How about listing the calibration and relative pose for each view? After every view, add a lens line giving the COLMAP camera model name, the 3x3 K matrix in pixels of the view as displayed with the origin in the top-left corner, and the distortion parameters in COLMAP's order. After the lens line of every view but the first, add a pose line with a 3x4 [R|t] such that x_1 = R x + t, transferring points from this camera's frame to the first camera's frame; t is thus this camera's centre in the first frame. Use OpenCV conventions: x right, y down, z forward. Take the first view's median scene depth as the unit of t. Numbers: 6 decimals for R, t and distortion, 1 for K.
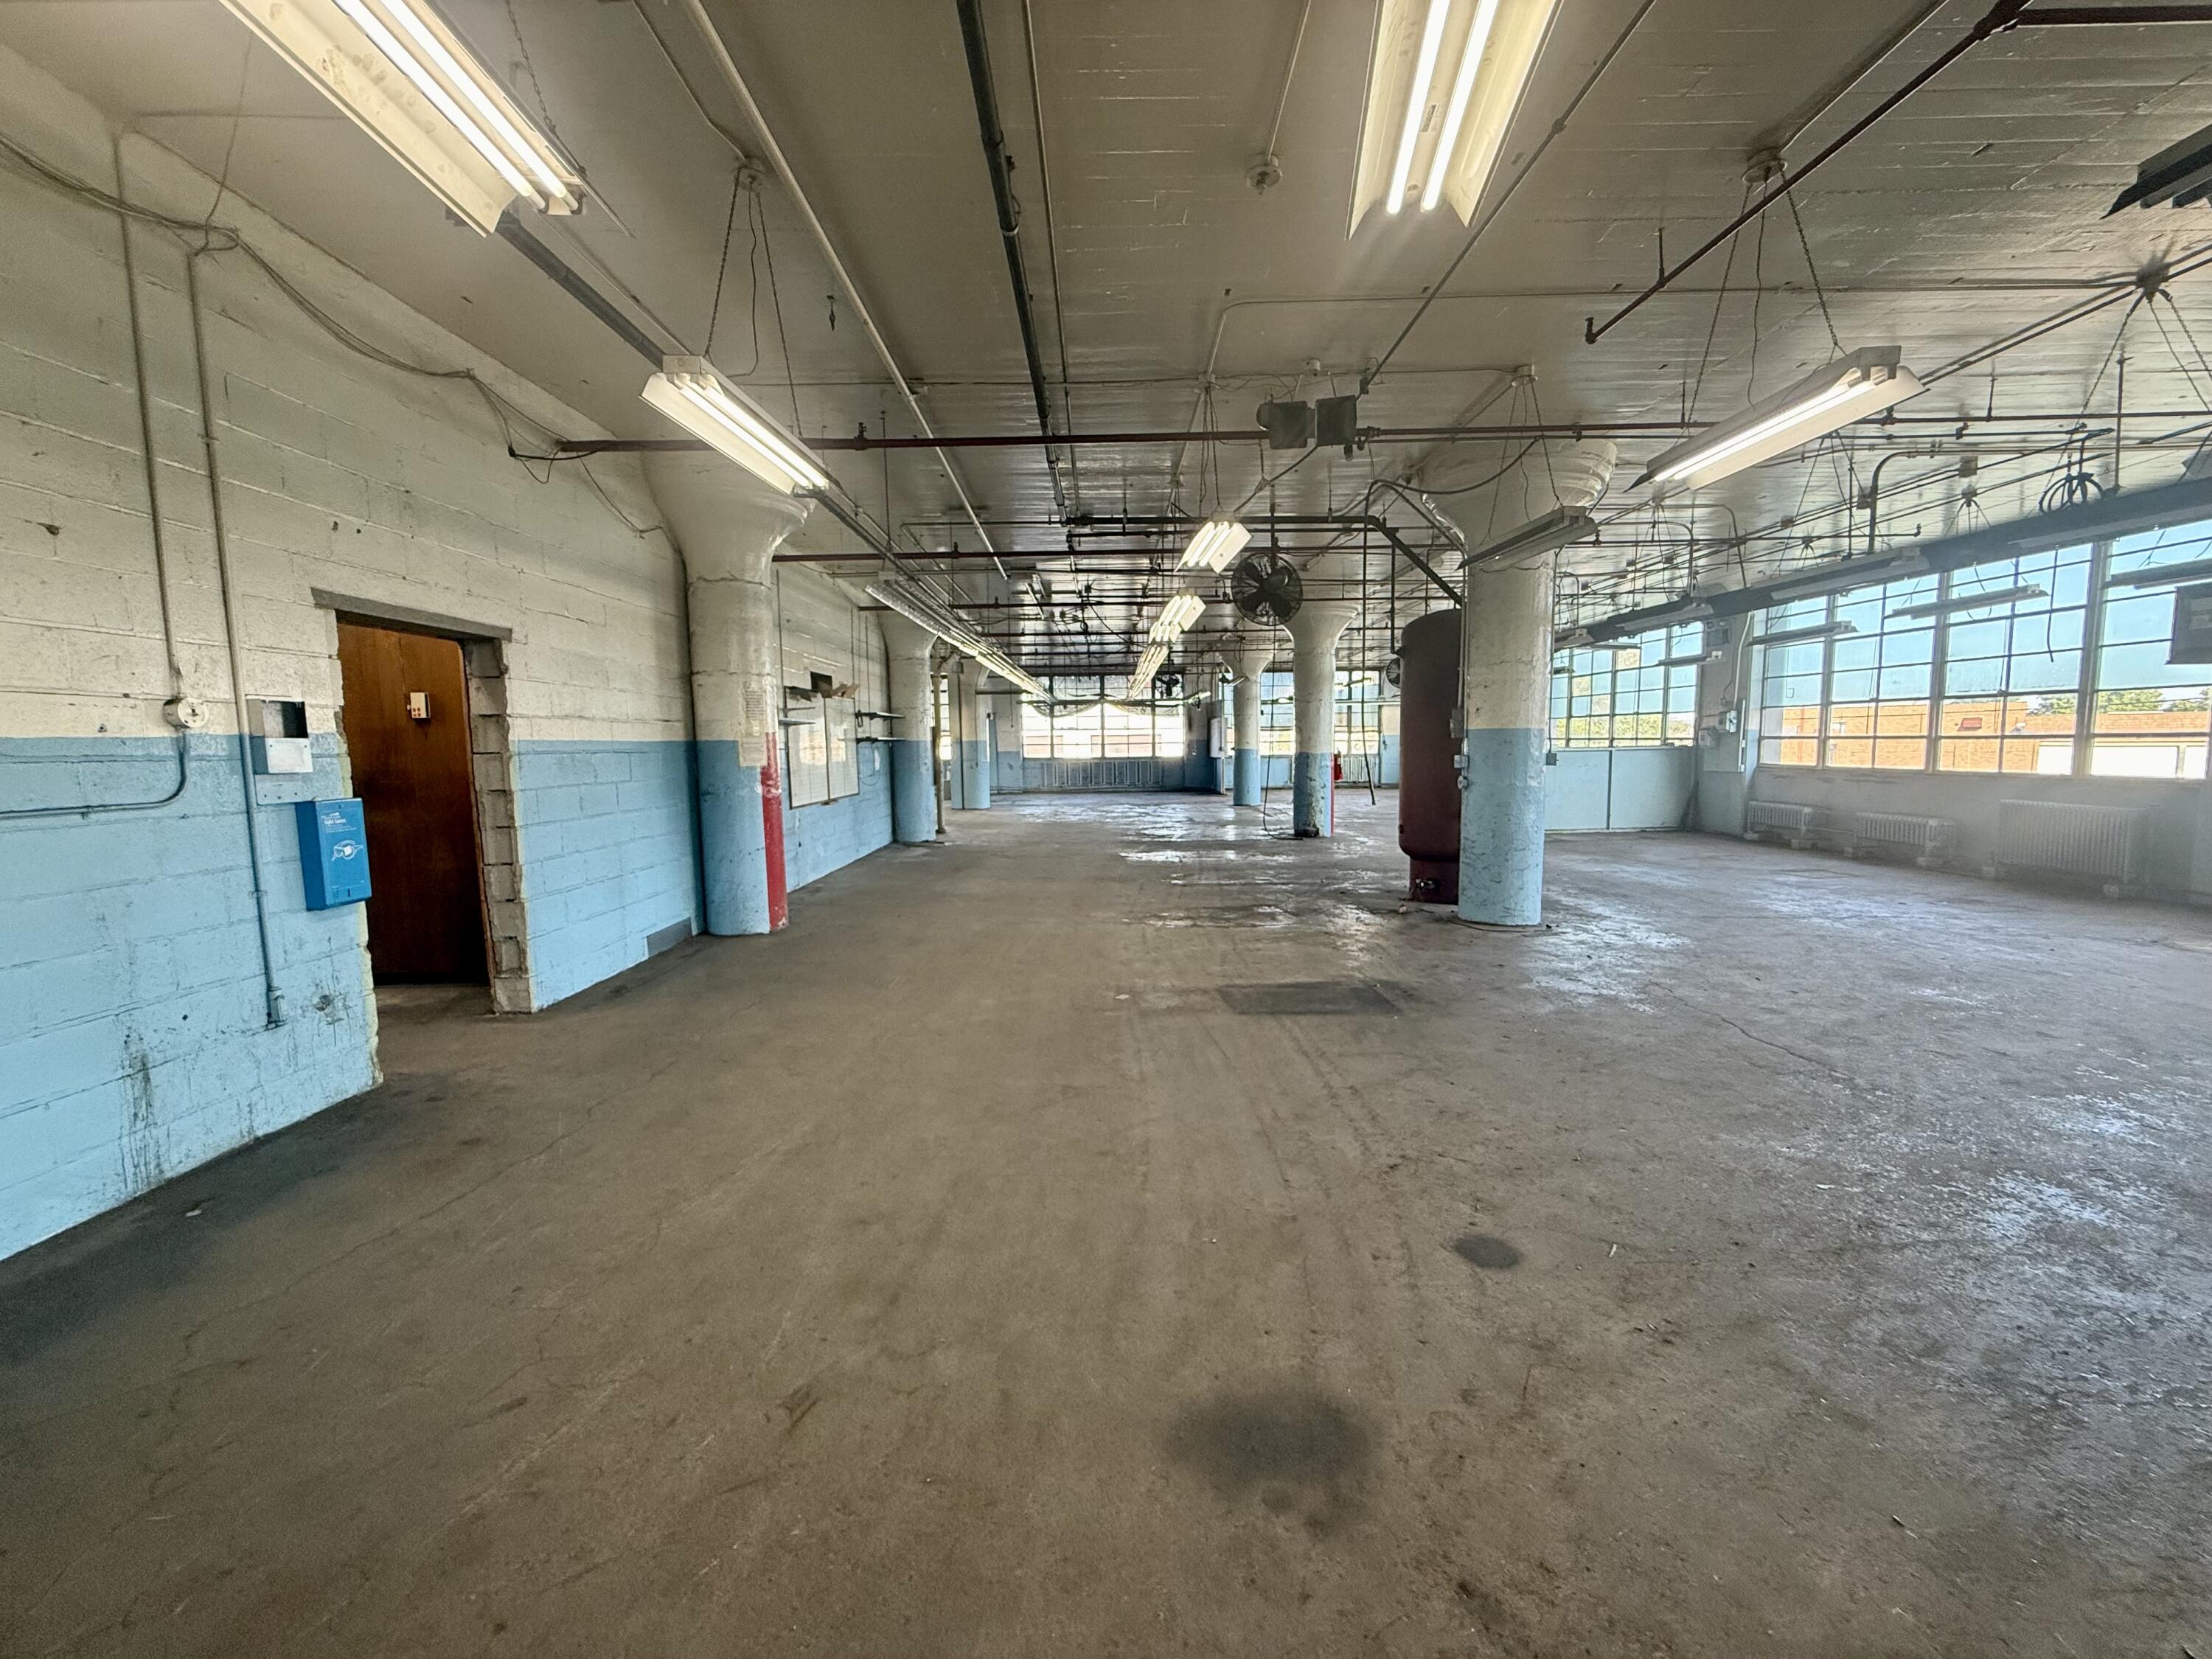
lens RADIAL K [[883.4, 0, 1103.1], [0, 883.4, 831.5], [0, 0, 1]] dist [0.000733, 0.000135]
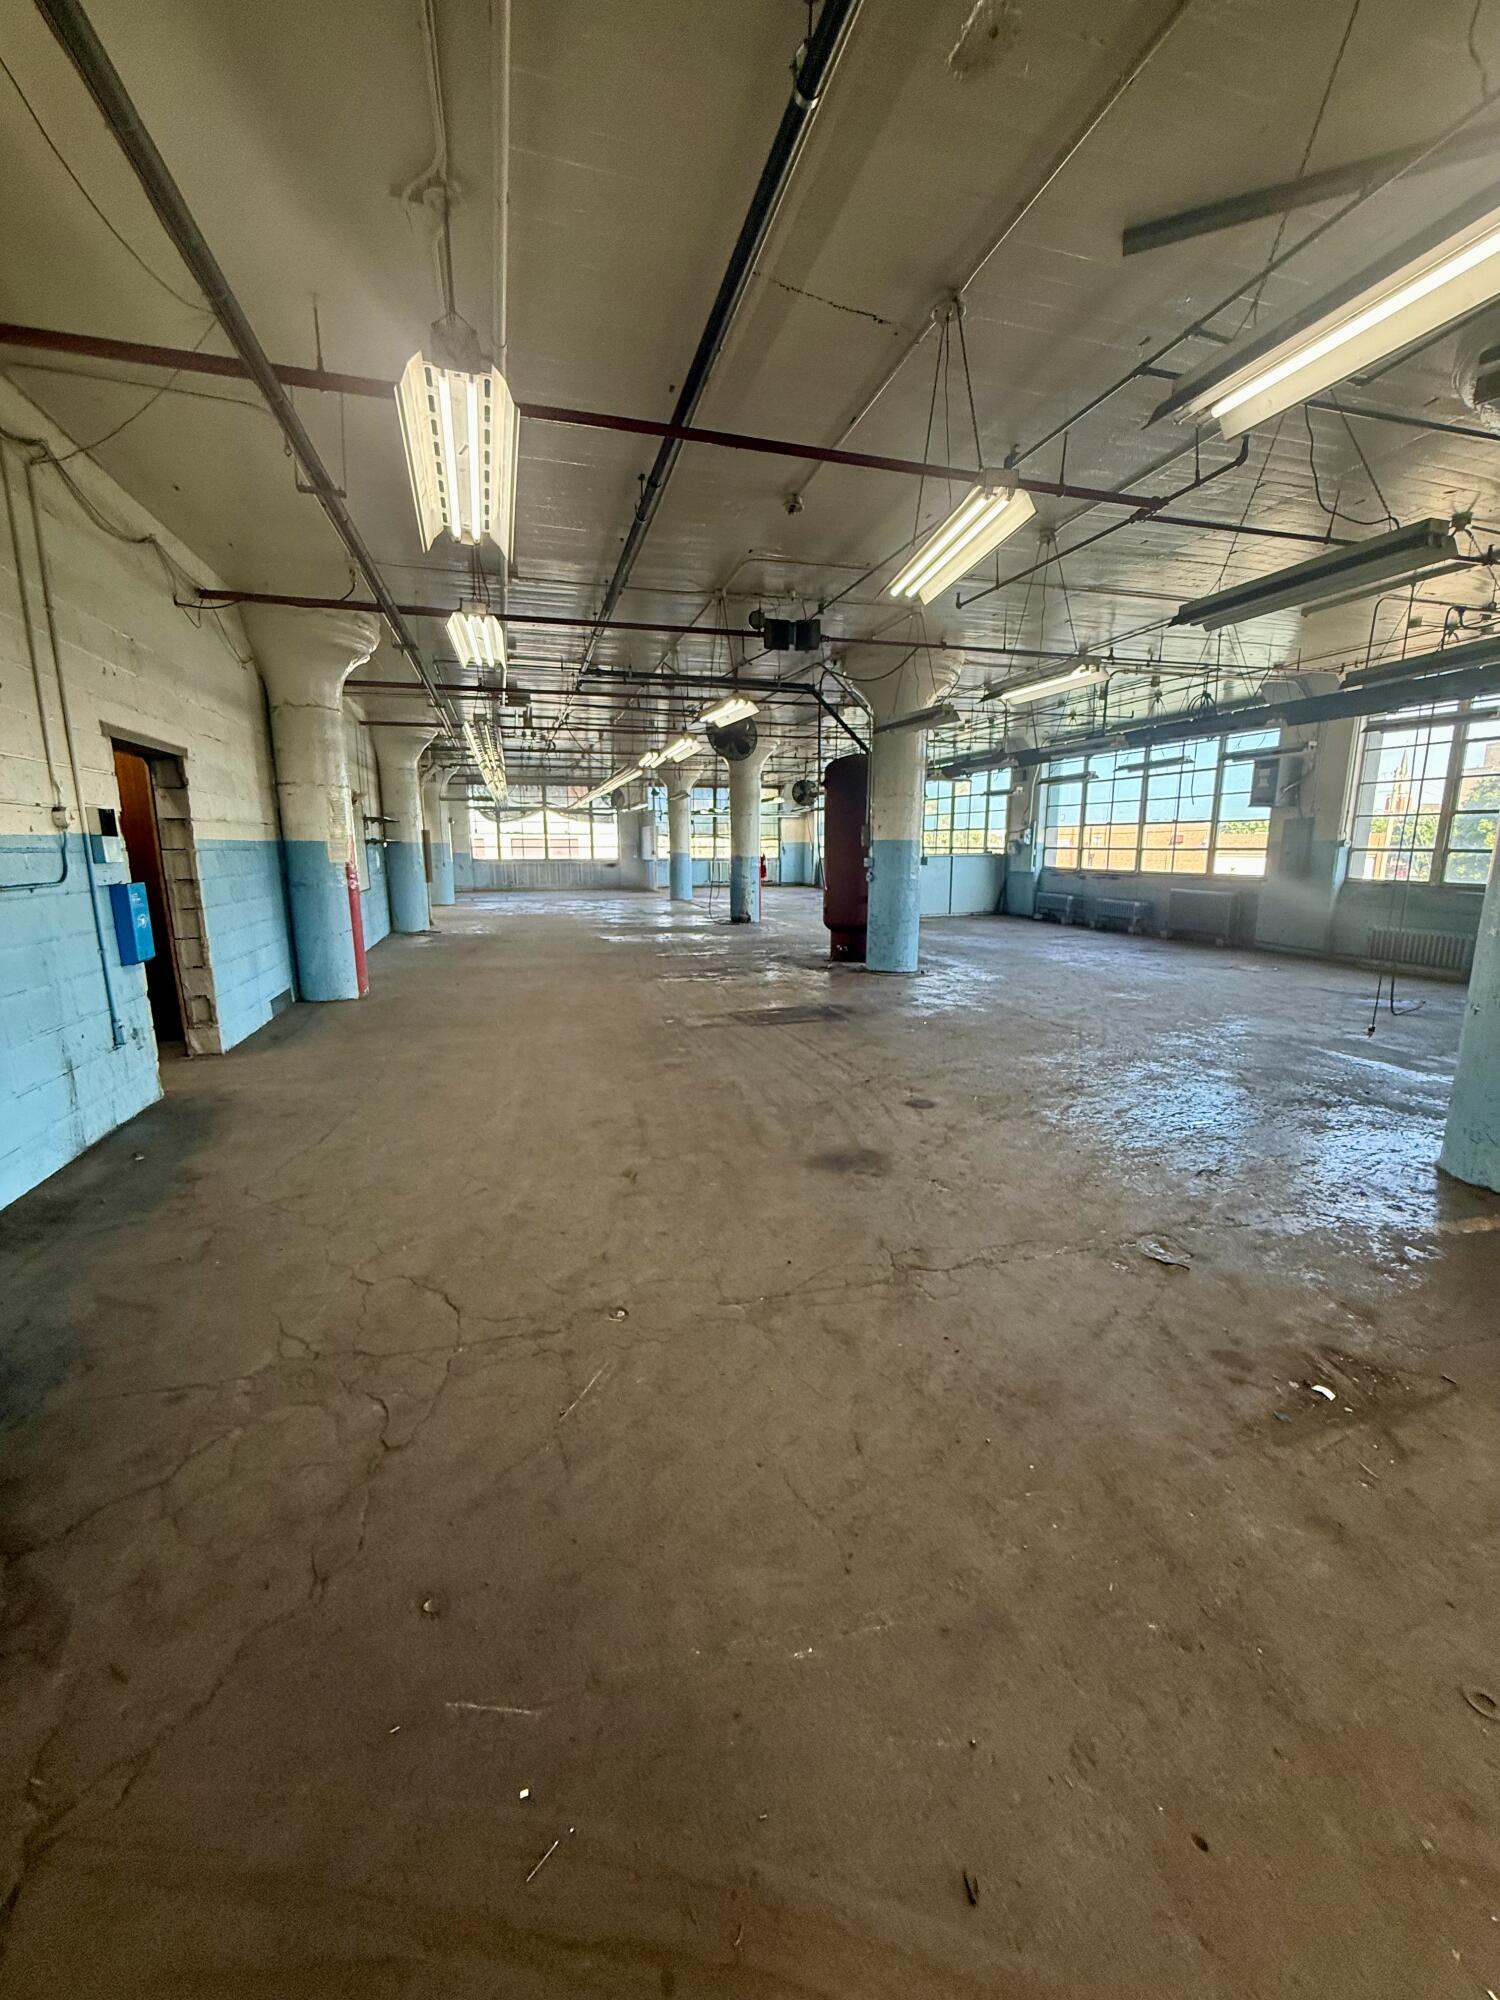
lens RADIAL K [[798.7, 0, 750.2], [0, 798.7, 997.6], [0, 0, 1]] dist [0.000733, 0.000135]
pose [[0.959011, -0.041009, 0.280387, -0.193957], [0.016823, 0.995967, 0.088131, 0.028216], [-0.282870, -0.079802, 0.955833, -0.271252]]
